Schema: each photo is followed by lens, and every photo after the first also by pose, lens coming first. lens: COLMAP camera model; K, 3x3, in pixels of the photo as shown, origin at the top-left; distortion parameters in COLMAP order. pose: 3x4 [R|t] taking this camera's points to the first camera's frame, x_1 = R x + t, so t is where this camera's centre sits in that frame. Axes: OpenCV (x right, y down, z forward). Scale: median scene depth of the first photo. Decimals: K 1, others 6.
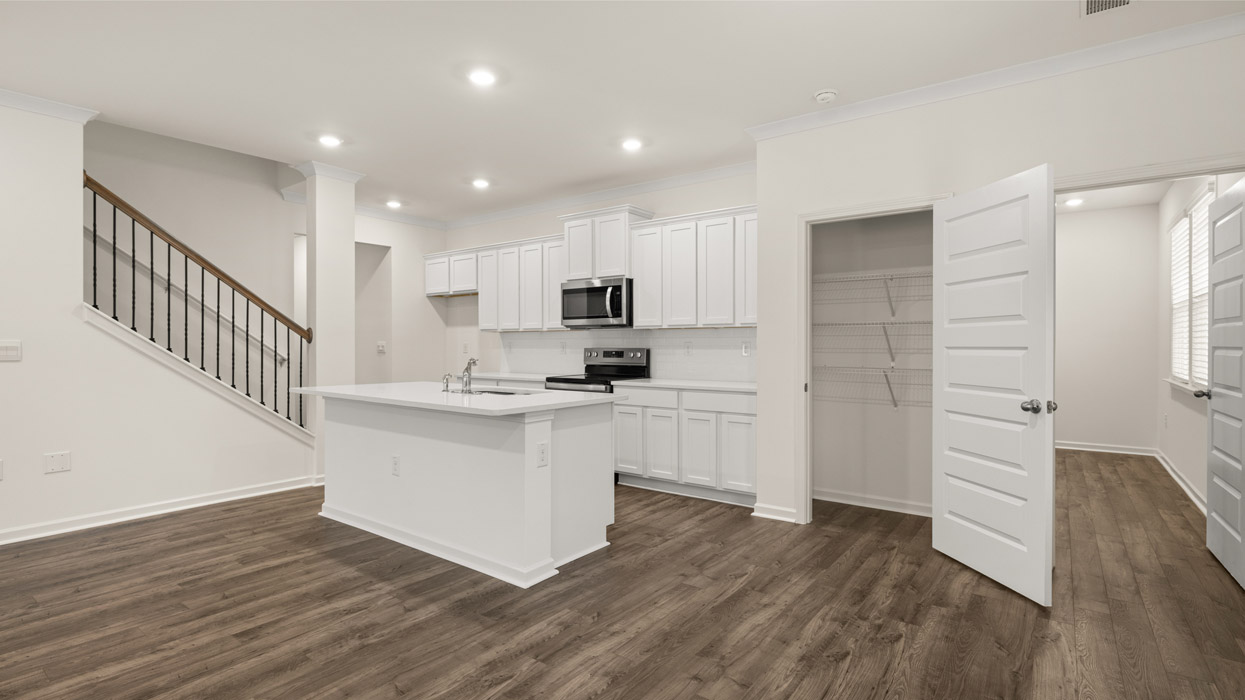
lens RADIAL K [[586.7, 0, 618.3], [0, 586.7, 348.5], [0, 0, 1]] dist [-0.006073, -0.000652]
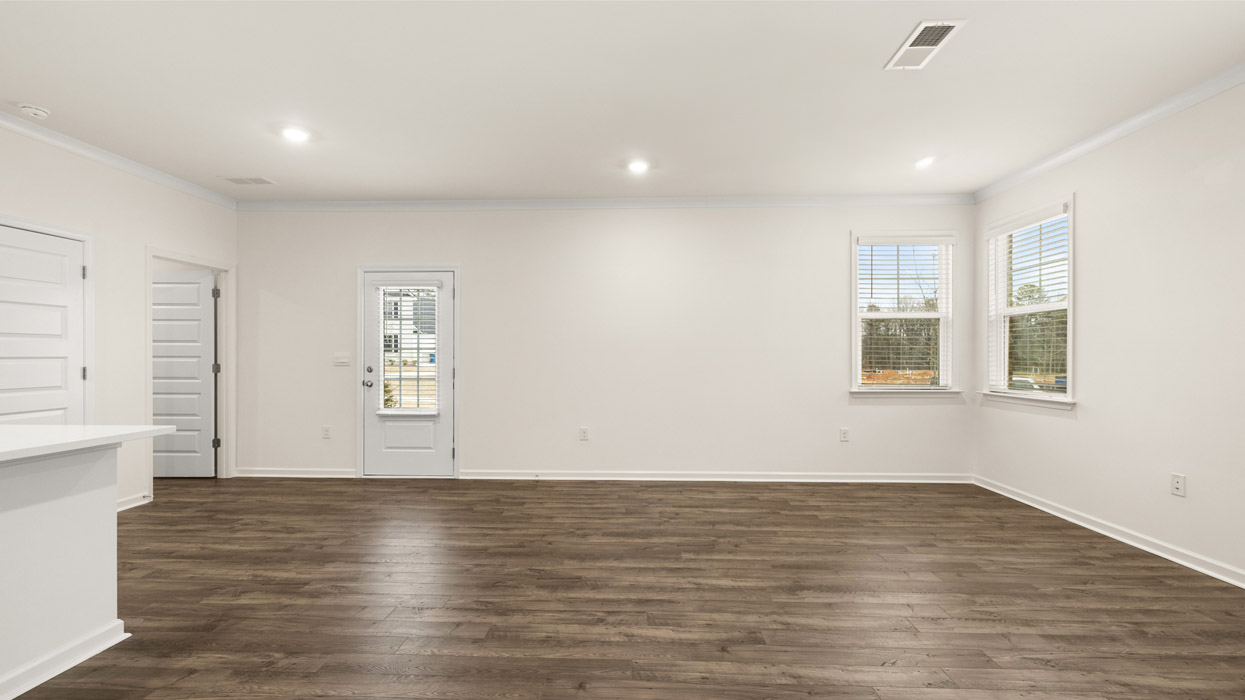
lens RADIAL K [[527.9, 0, 624.6], [0, 527.9, 356.8], [0, 0, 1]] dist [-0.001570, -0.000218]
pose [[-0.572193, -0.003572, 0.820111, -0.841769], [0.002622, 0.999977, 0.006185, -0.005137], [-0.820115, 0.005689, -0.572171, 0.582544]]
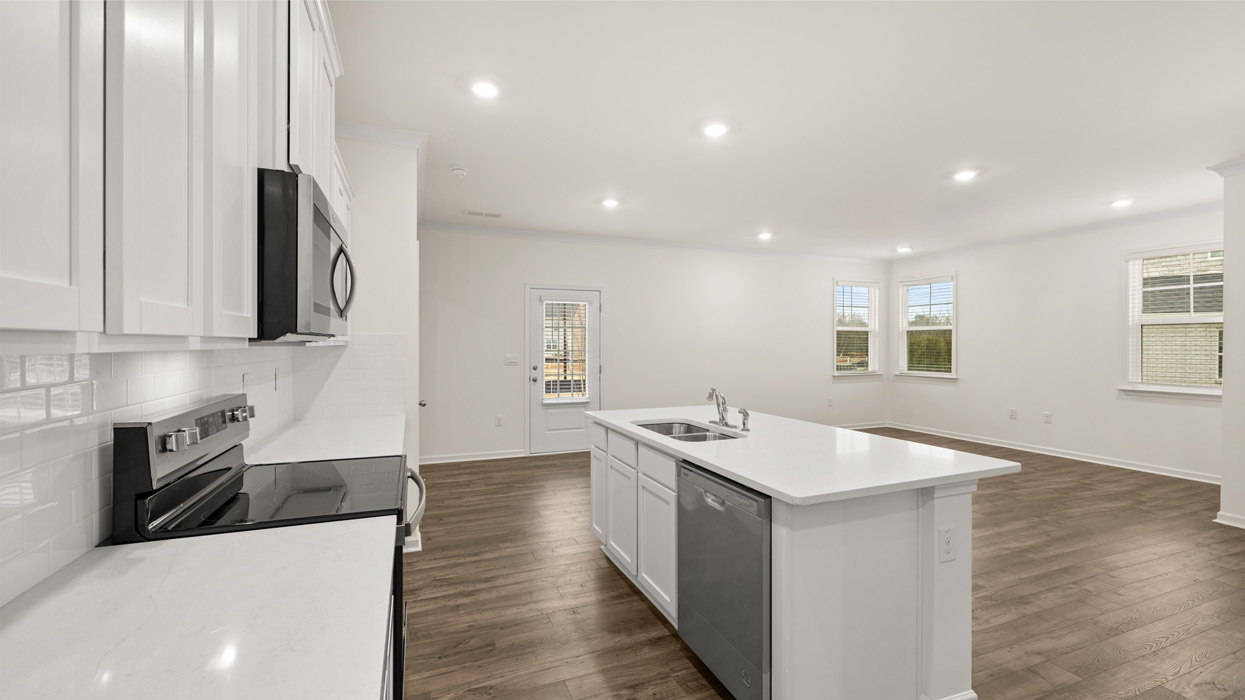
lens RADIAL K [[519.4, 0, 620.9], [0, 519.4, 348.7], [0, 0, 1]] dist [0.000760, -0.000219]
pose [[-0.856999, -0.007093, 0.515269, -0.465523], [0.001095, 0.999878, 0.015585, -0.047859], [-0.515317, 0.013920, -0.856887, 1.537055]]
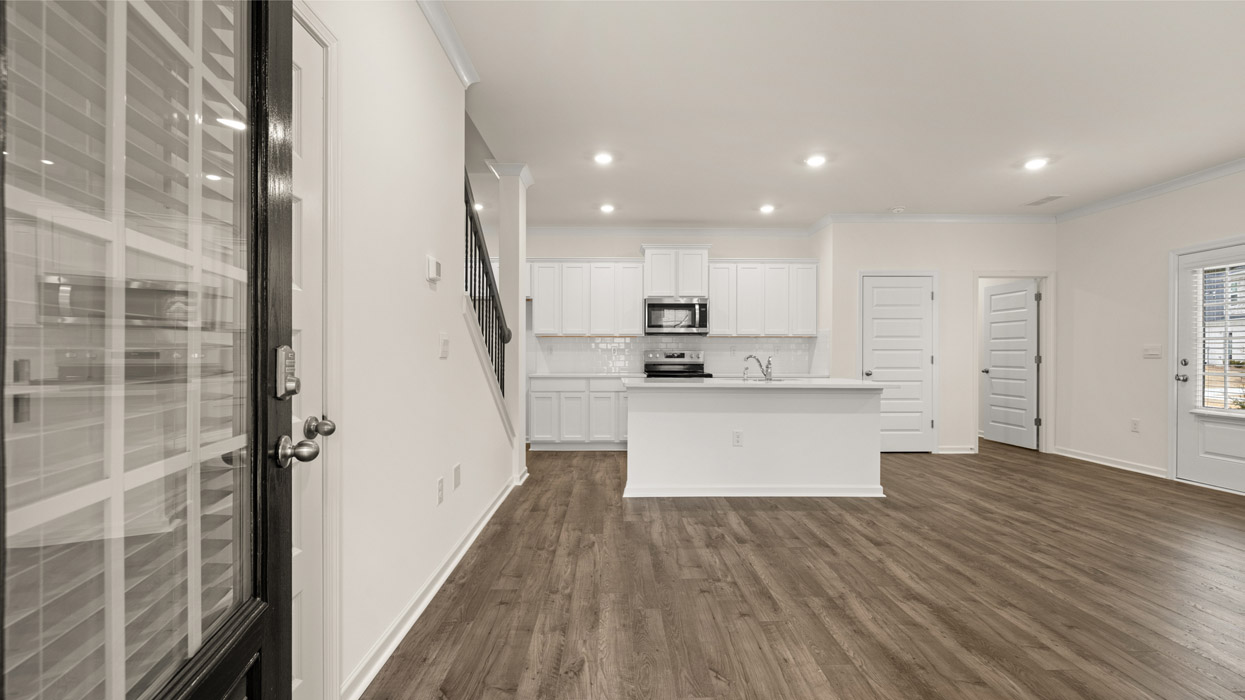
lens RADIAL K [[523.3, 0, 619.7], [0, 523.3, 356.3], [0, 0, 1]] dist [0.000178, -0.000079]
pose [[0.790330, -0.000987, 0.612681, -1.113484], [0.001780, 0.999998, -0.000685, 0.016674], [-0.612679, 0.001632, 0.790330, 0.216296]]
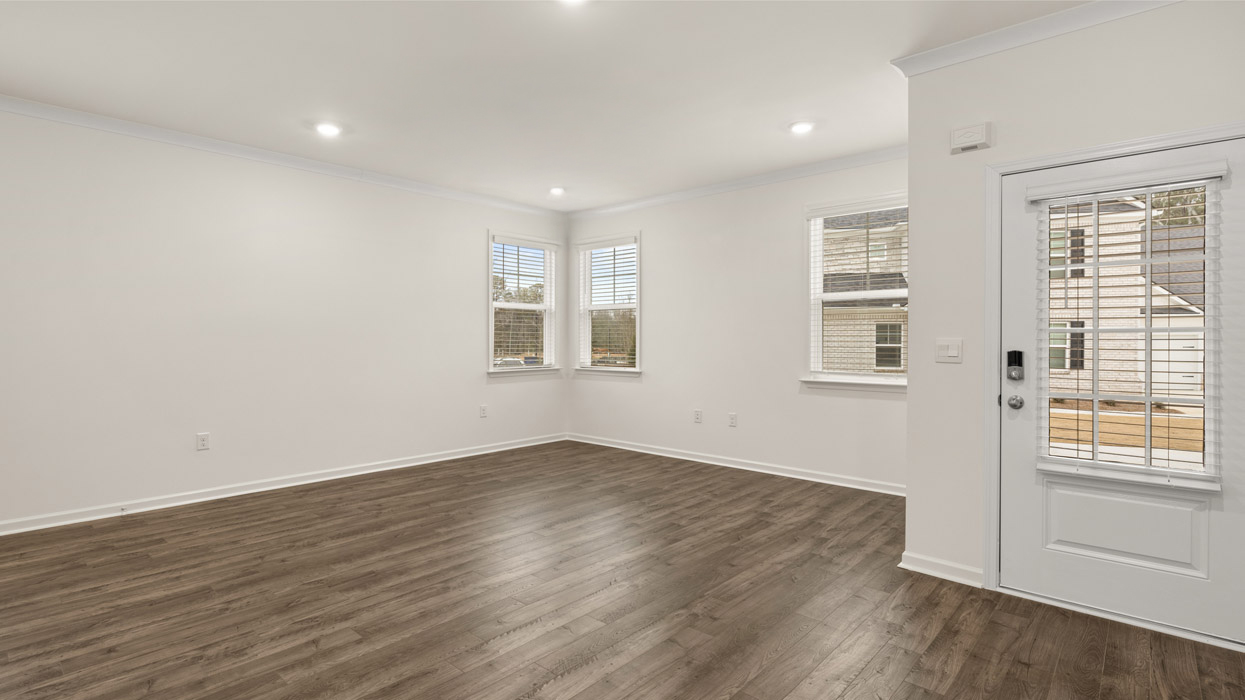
lens RADIAL K [[585.7, 0, 622.5], [0, 585.7, 350.0], [0, 0, 1]] dist [-0.004317, -0.000712]
pose [[-0.996285, -0.004842, 0.085982, -0.619230], [-0.002914, 0.999742, 0.022535, -0.008717], [-0.086069, 0.022201, -0.996042, 0.933642]]
